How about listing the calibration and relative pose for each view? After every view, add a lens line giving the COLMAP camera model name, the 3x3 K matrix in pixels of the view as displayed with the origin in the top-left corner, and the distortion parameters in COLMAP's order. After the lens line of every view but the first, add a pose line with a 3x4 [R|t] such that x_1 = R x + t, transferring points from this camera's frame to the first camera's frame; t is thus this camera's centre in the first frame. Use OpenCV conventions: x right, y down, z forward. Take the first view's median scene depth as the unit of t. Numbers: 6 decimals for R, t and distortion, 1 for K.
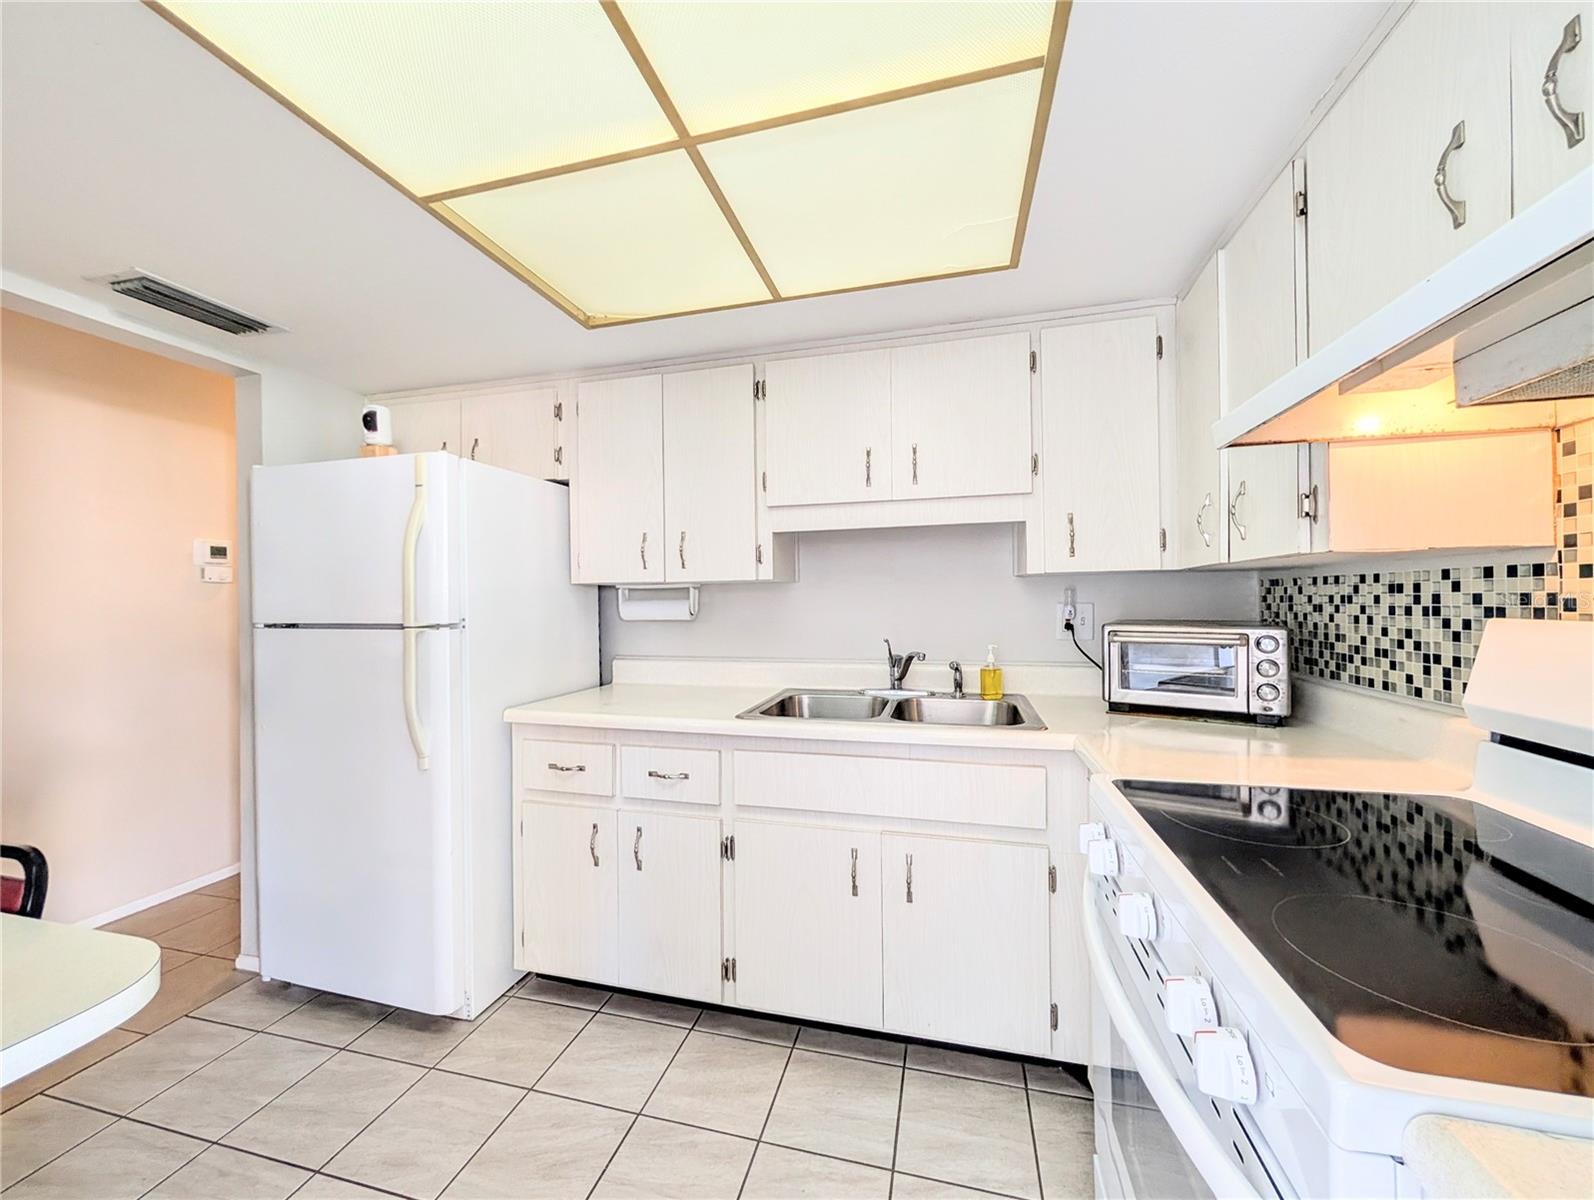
lens RADIAL K [[613.0, 0, 795.7], [0, 613.0, 599.9], [0, 0, 1]] dist [-0.001944, 0.000613]
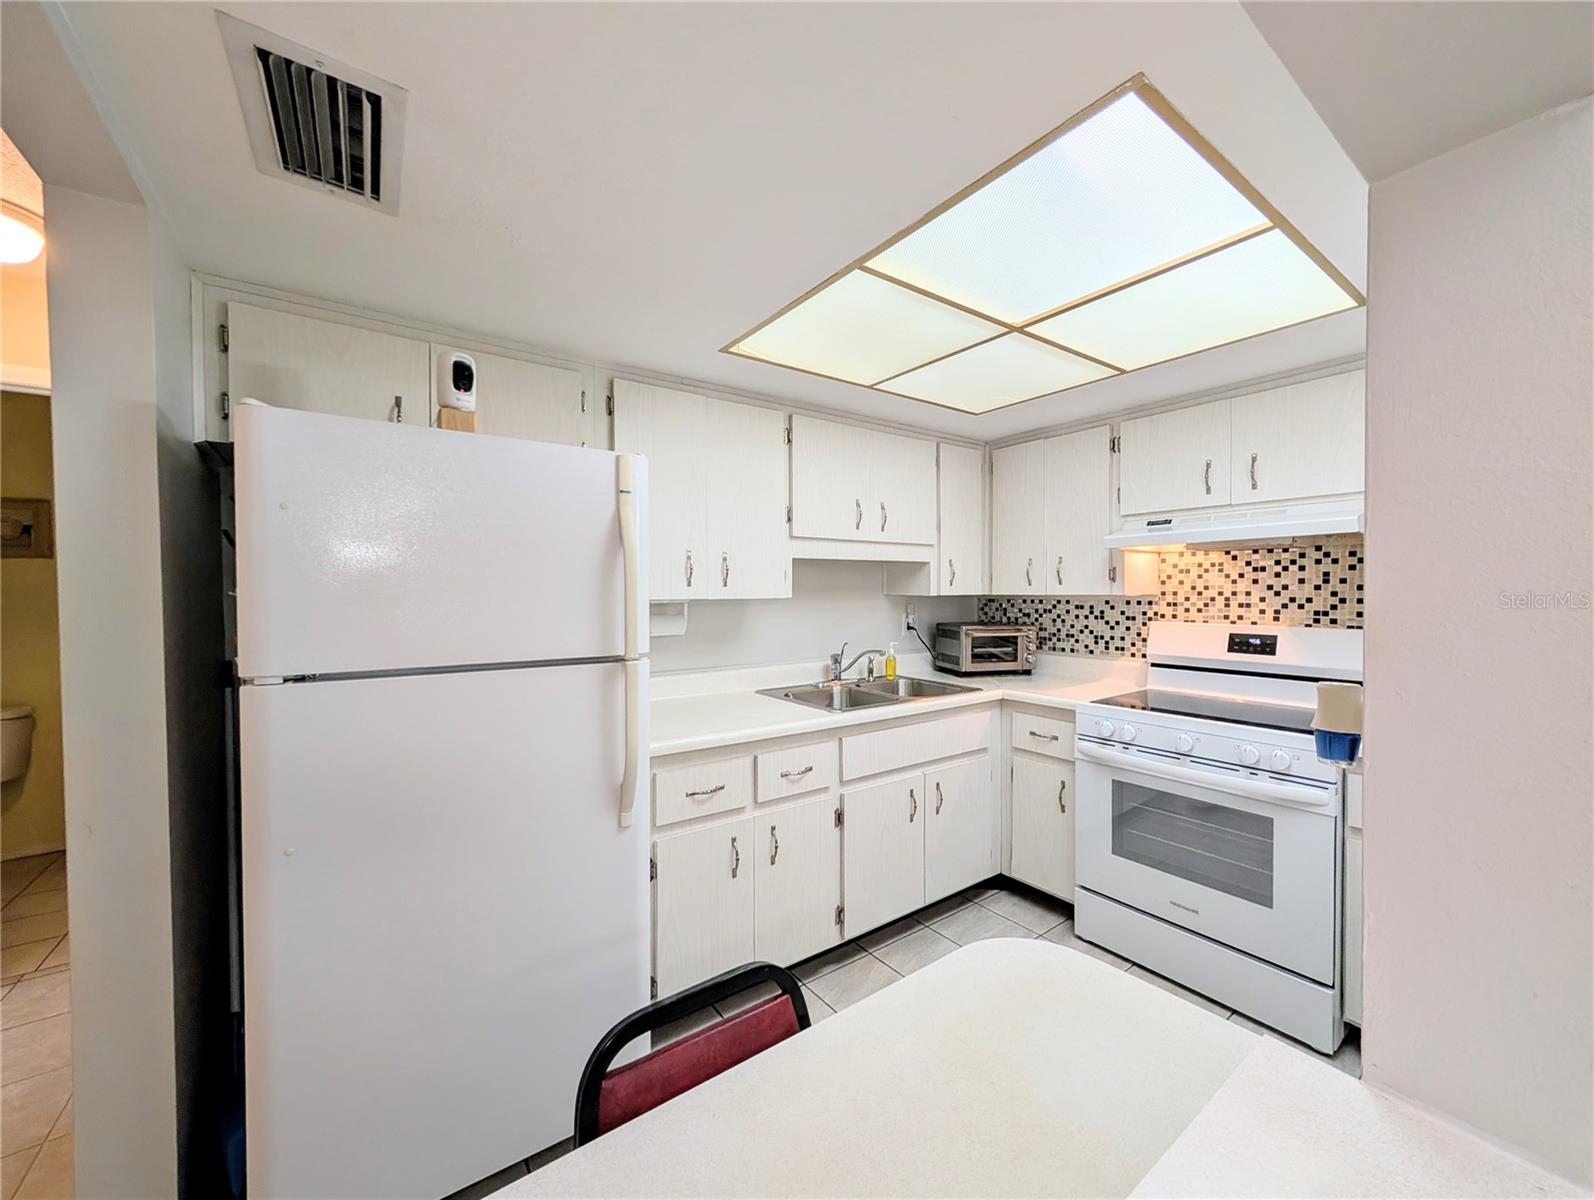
lens RADIAL K [[613.0, 0, 794.7], [0, 613.0, 601.5], [0, 0, 1]] dist [-0.001944, 0.000613]
pose [[0.638694, -0.006157, 0.769436, -1.393068], [-0.002806, 0.999943, 0.010331, -0.057875], [-0.769456, -0.008758, 0.638640, 0.348856]]
